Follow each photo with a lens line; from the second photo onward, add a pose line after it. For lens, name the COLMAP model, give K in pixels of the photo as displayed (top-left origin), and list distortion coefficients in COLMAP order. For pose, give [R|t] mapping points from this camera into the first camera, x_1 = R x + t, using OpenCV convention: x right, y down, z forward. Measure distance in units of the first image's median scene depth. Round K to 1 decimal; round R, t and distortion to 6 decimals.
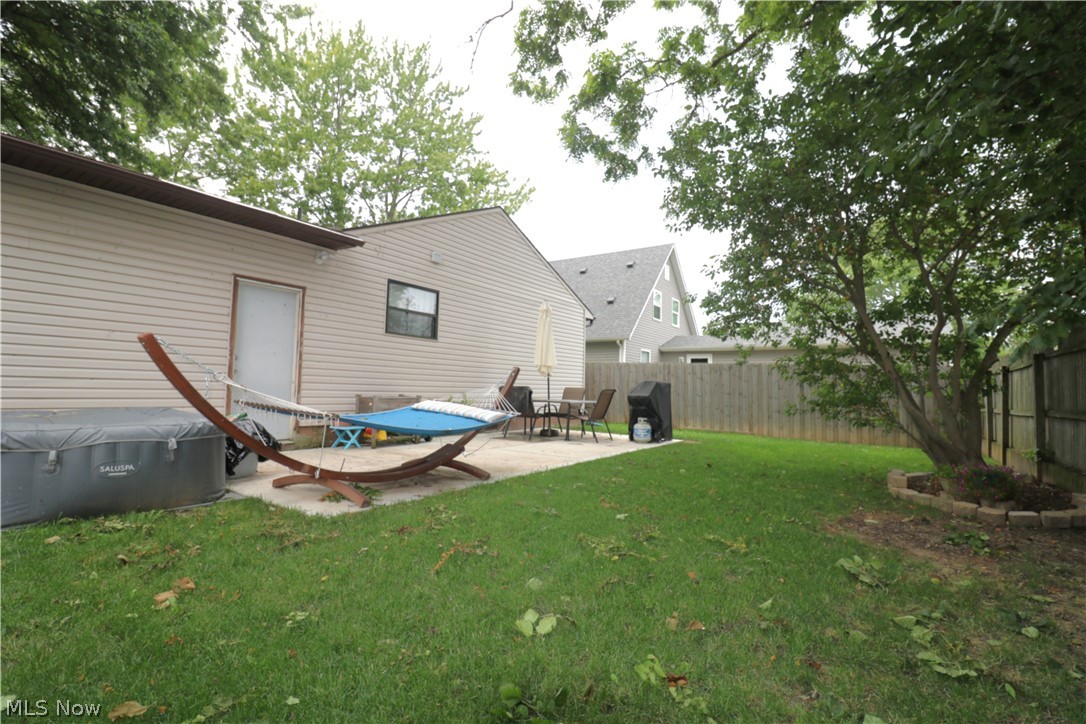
lens RADIAL K [[503.0, 0, 543.4], [0, 503.0, 360.8], [0, 0, 1]] dist [-0.004881, -0.007478]
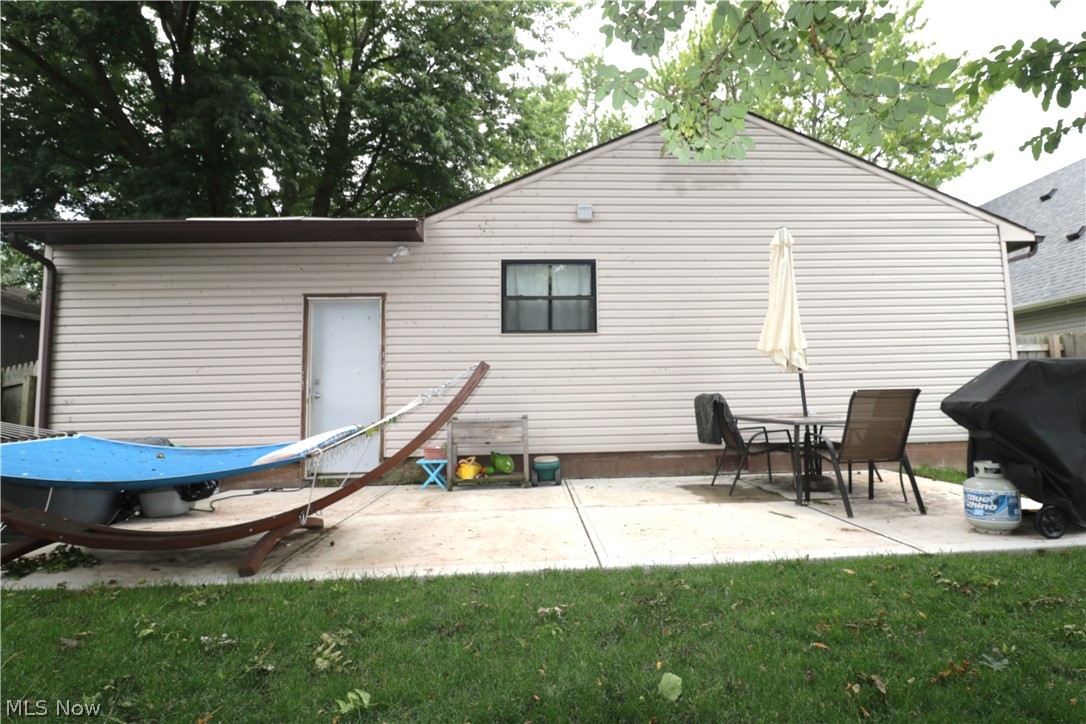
lens RADIAL K [[545.6, 0, 543.3], [0, 545.6, 363.7], [0, 0, 1]] dist [-0.003599, -0.000624]
pose [[0.612135, -0.094856, -0.785043, 0.406790], [0.080456, 0.995098, -0.057501, 0.047316], [0.786649, -0.027963, 0.616766, 0.636132]]
